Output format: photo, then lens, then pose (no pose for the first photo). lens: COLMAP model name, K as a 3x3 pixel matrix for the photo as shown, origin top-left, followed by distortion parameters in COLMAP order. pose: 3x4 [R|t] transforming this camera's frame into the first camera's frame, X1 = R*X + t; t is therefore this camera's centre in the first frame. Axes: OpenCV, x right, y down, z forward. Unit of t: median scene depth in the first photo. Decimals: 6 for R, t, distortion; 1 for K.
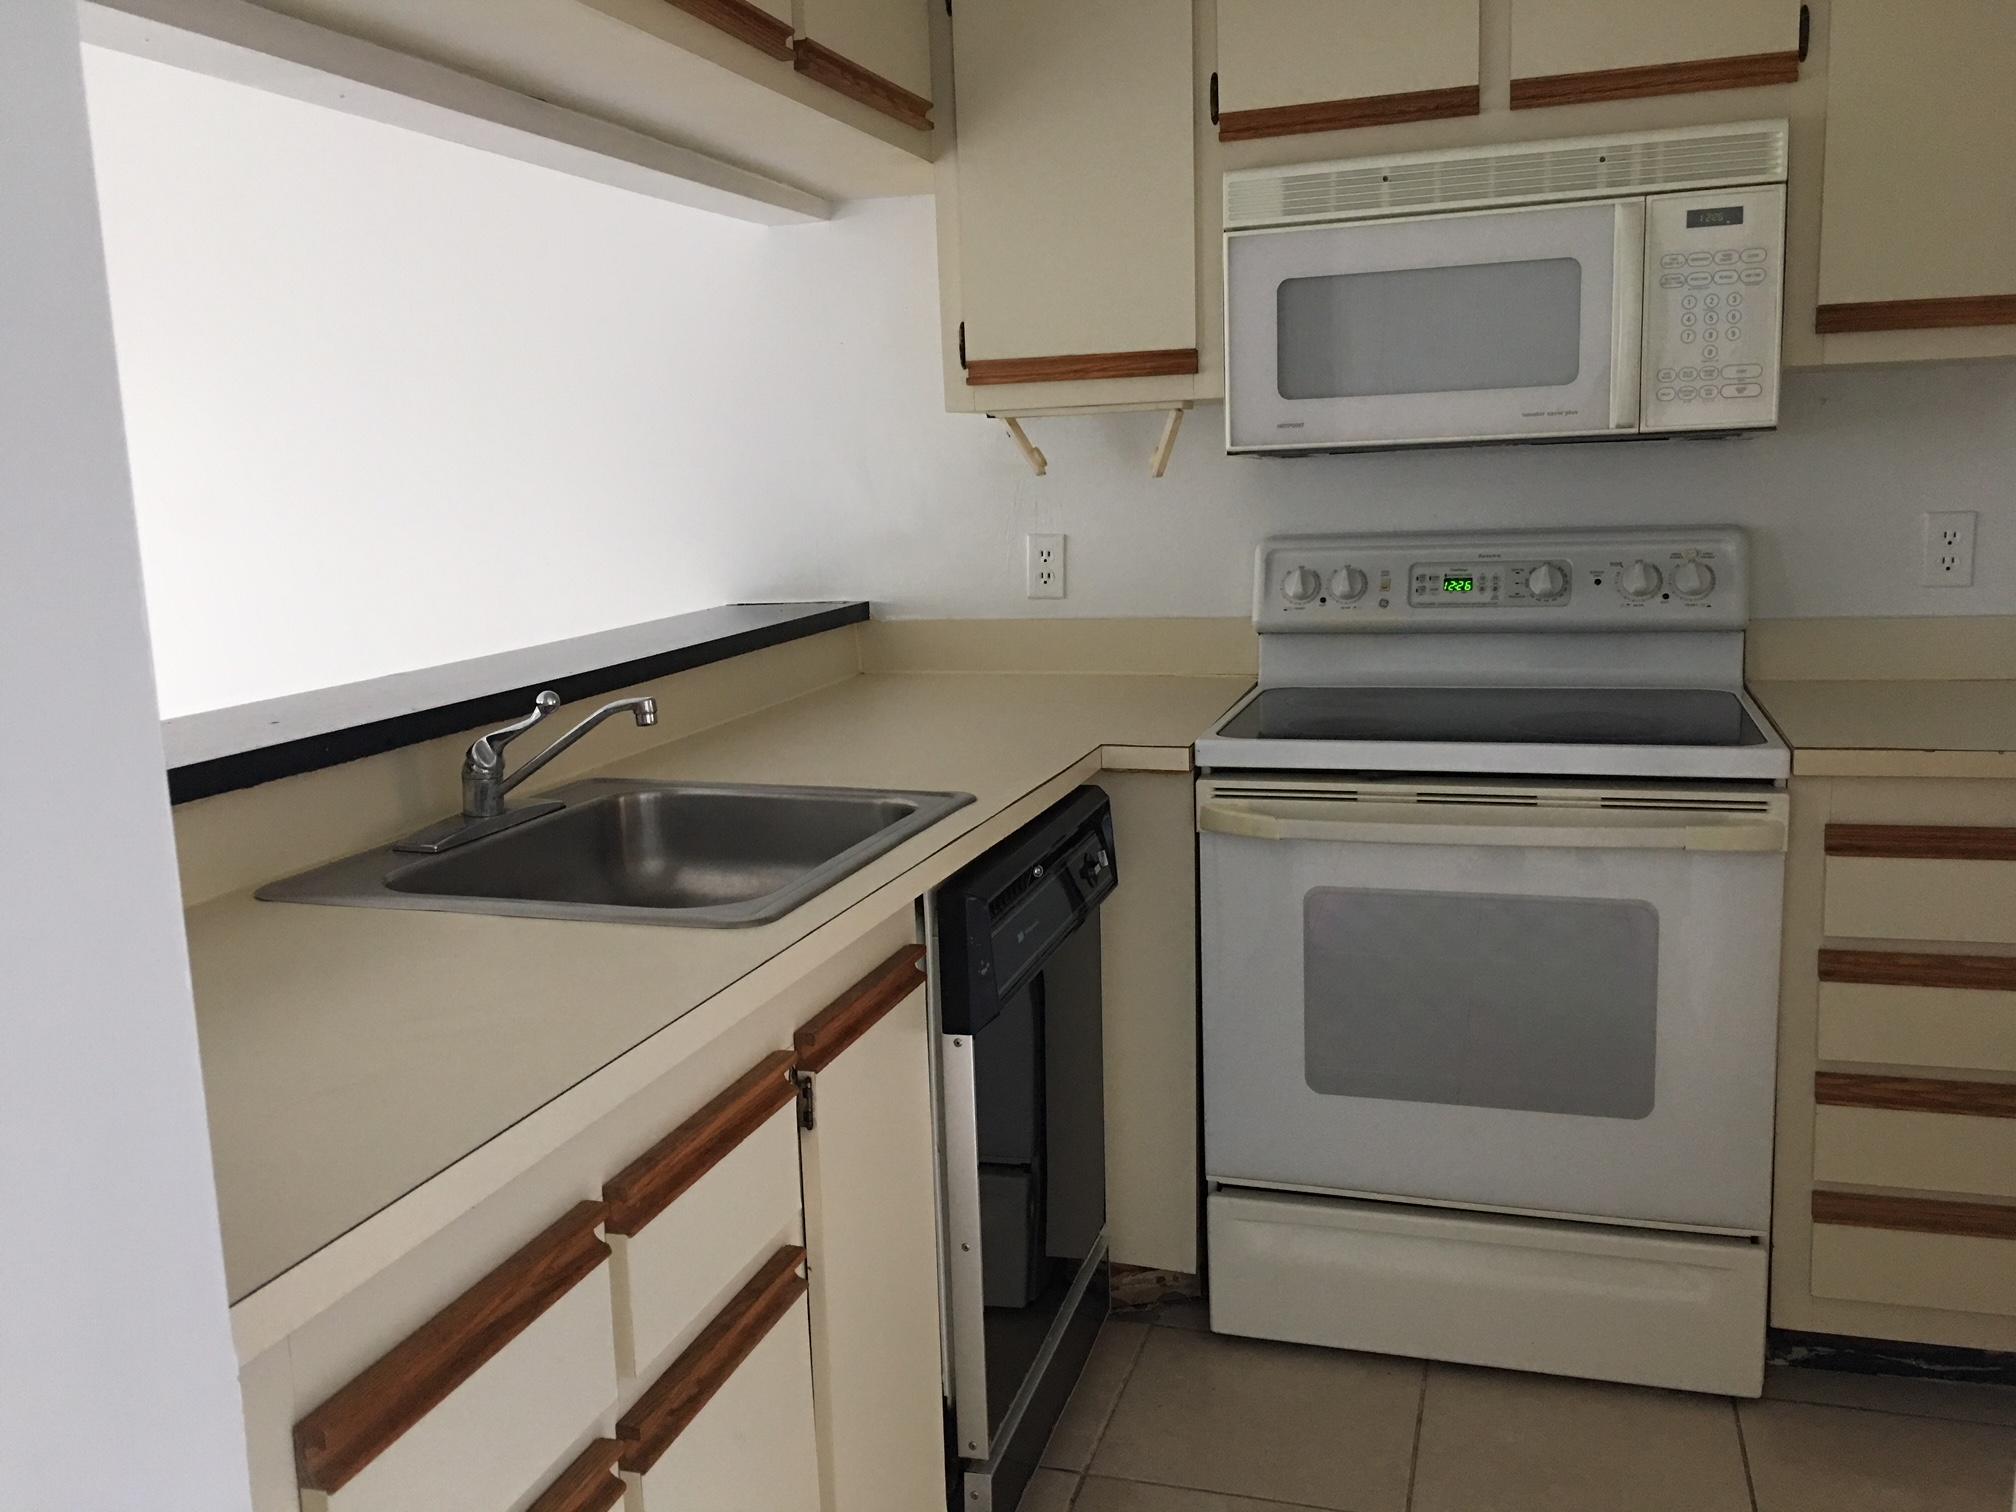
lens RADIAL K [[1719.1, 0, 1008.0], [0, 1719.1, 756.0], [0, 0, 1]] dist [0.087149, -0.117988]
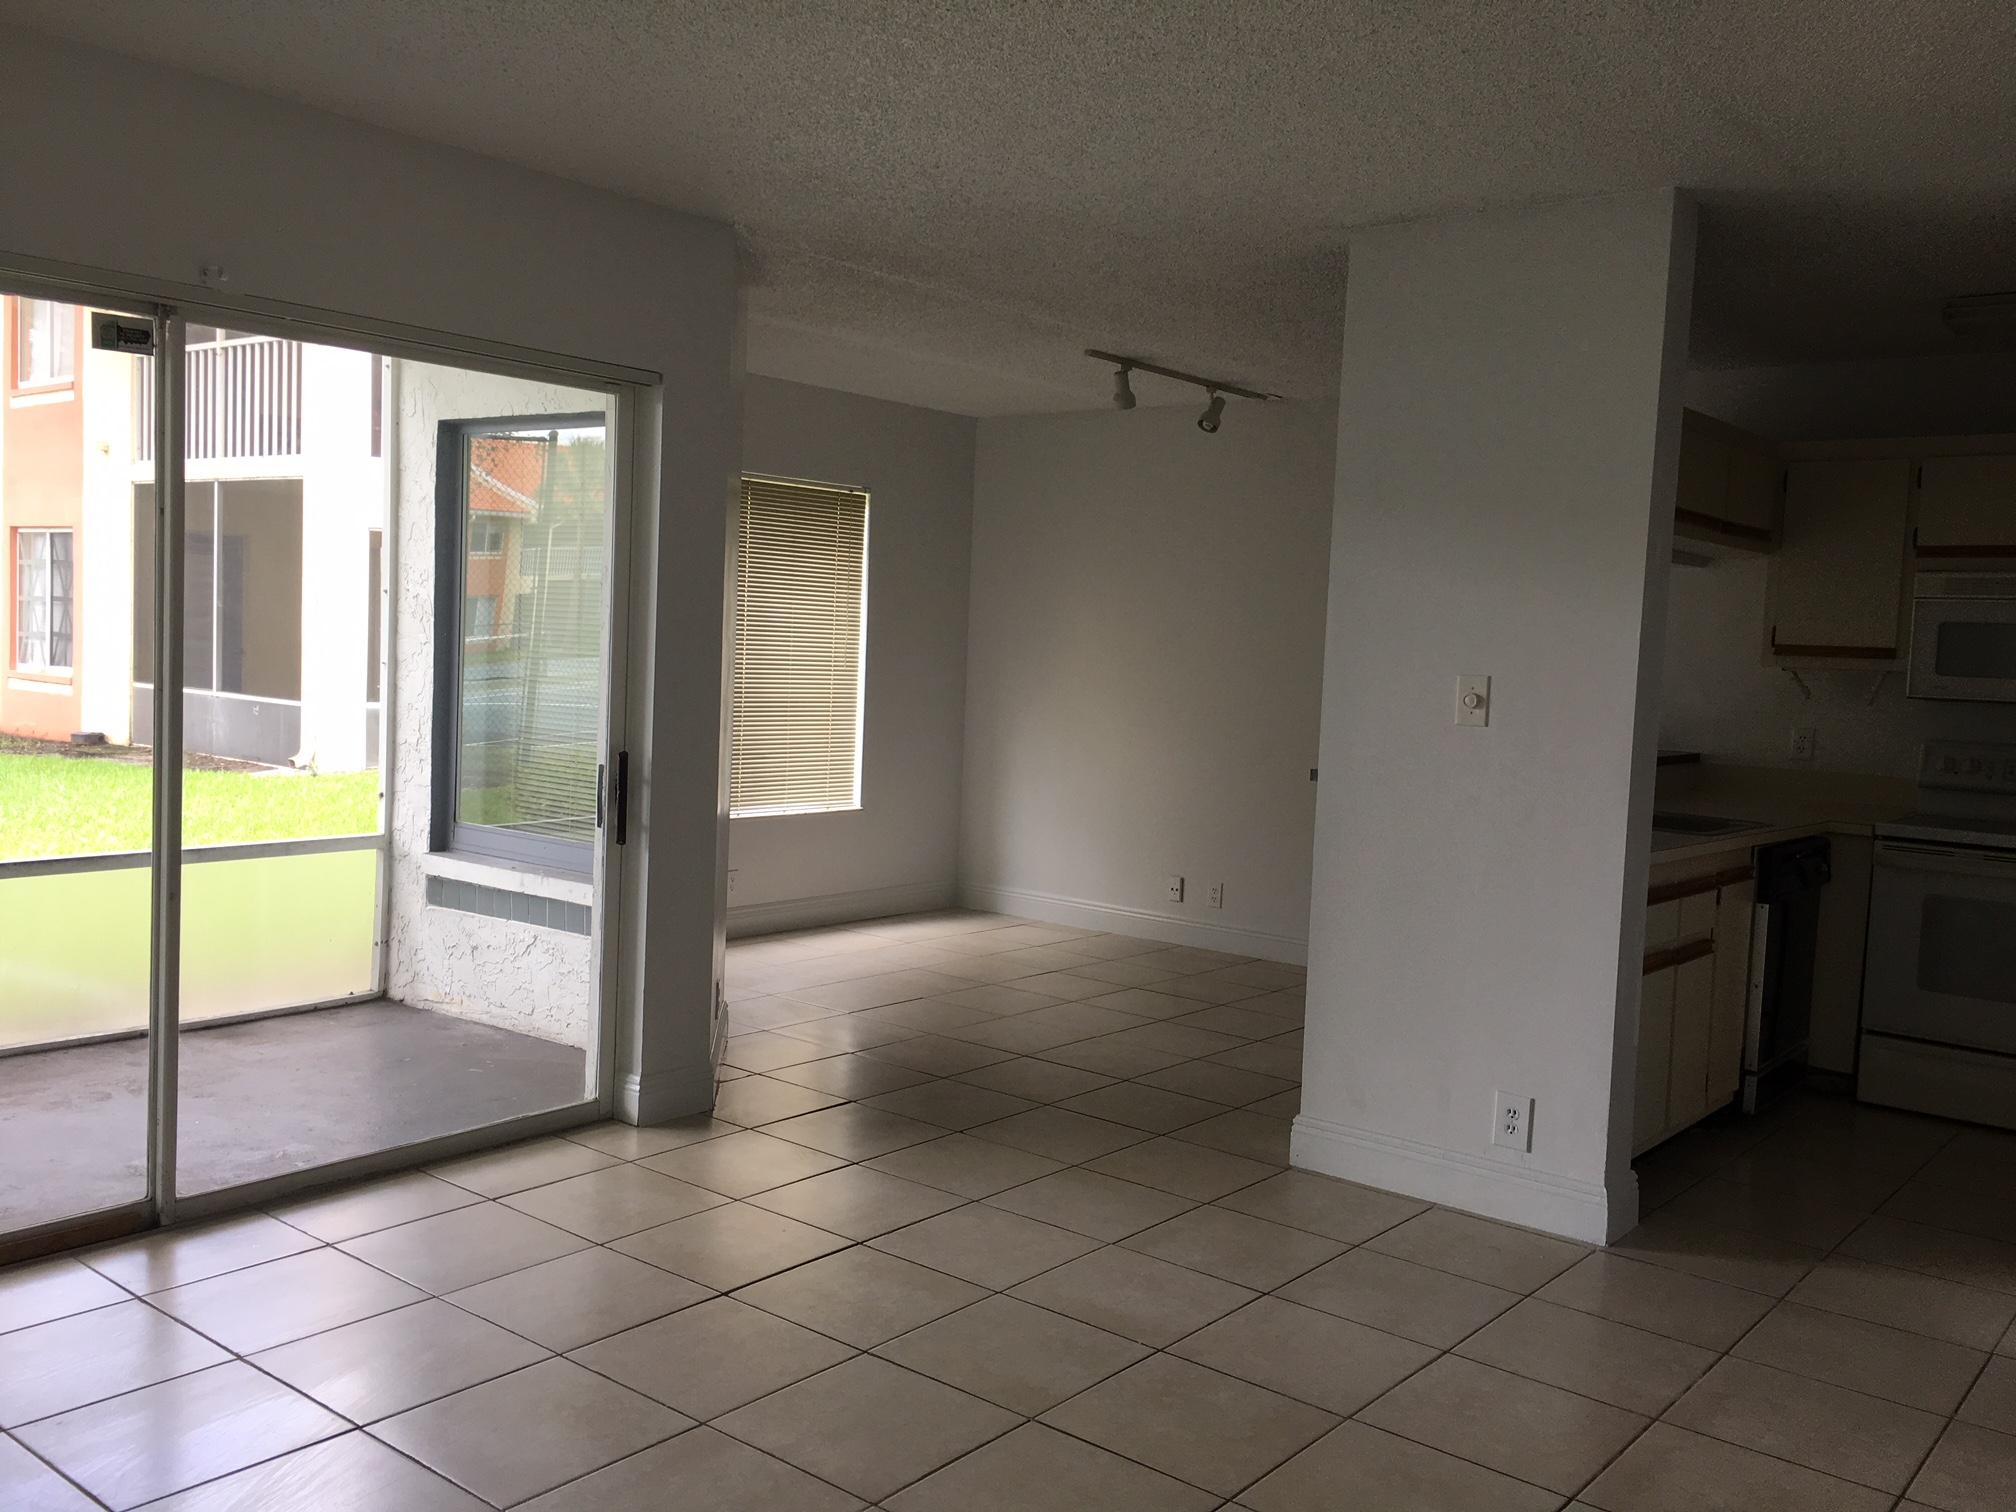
lens RADIAL K [[1719.1, 0, 1008.0], [0, 1719.1, 756.0], [0, 0, 1]] dist [0.087149, -0.117988]
pose [[0.925082, 0.100395, -0.366256, -0.106668], [-0.137638, 0.987488, -0.076961, 0.221688], [0.353947, 0.121607, 0.927326, -1.425928]]
